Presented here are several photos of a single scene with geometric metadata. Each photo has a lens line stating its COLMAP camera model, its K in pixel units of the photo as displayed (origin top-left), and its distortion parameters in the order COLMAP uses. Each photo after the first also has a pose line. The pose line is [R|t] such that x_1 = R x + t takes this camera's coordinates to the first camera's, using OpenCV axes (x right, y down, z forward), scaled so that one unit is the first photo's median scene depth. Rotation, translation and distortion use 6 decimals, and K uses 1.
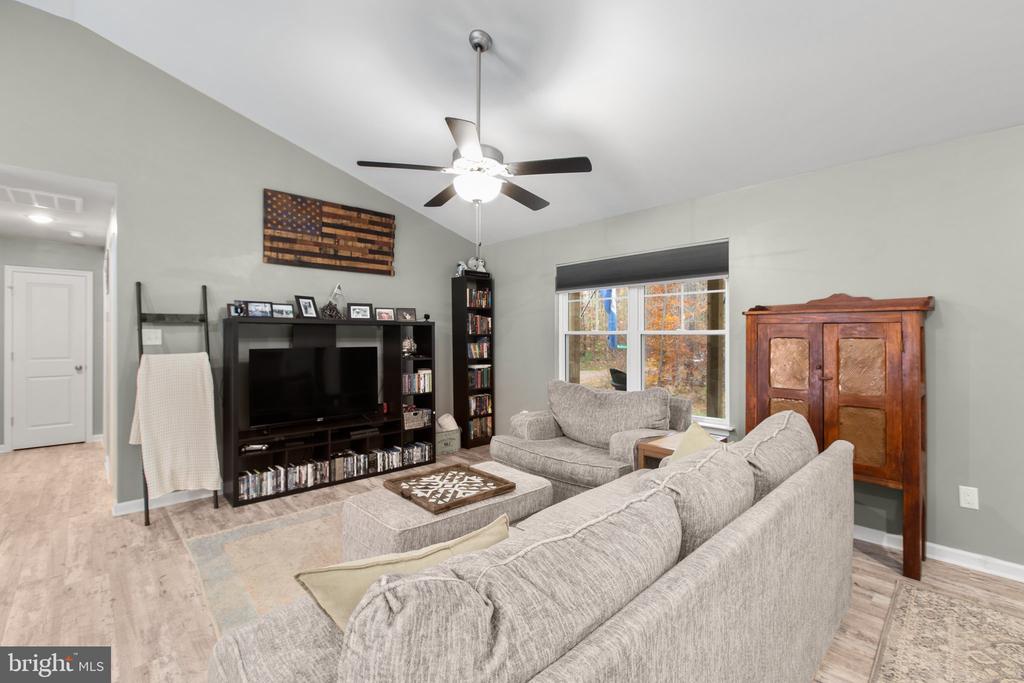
lens RADIAL K [[449.9, 0, 512.1], [0, 449.9, 336.7], [0, 0, 1]] dist [-0.001236, -0.000145]
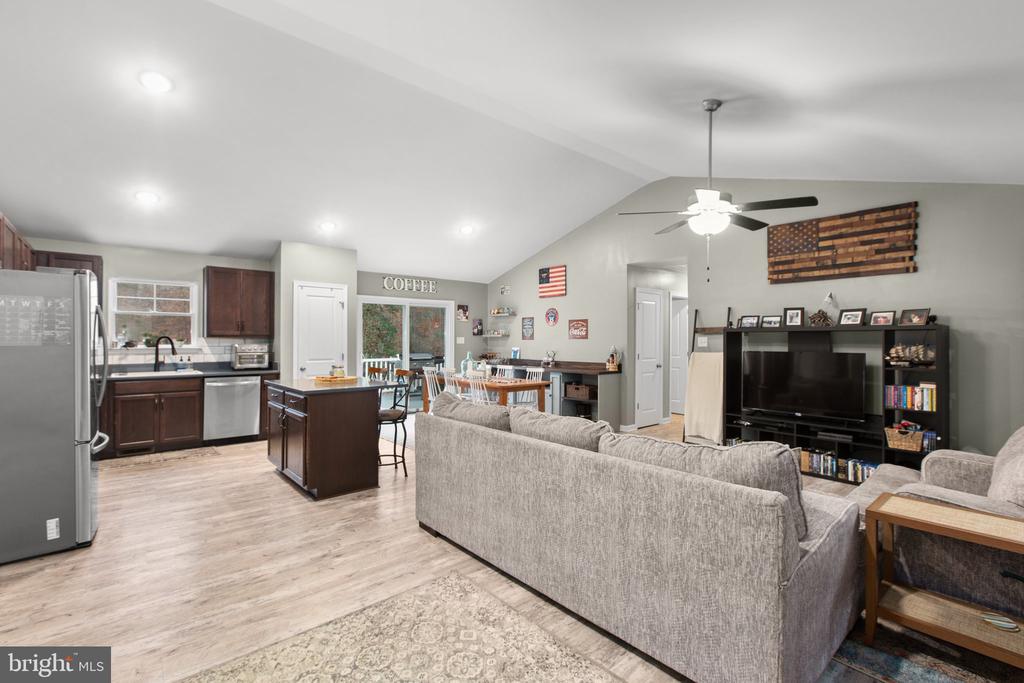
lens RADIAL K [[457.8, 0, 512.2], [0, 457.8, 337.7], [0, 0, 1]] dist [0.000448, -0.000256]
pose [[-0.046154, -0.004952, -0.998922, 0.862627], [-0.003049, 0.999984, -0.004817, -0.004489], [0.998930, 0.002823, -0.046169, 0.363218]]
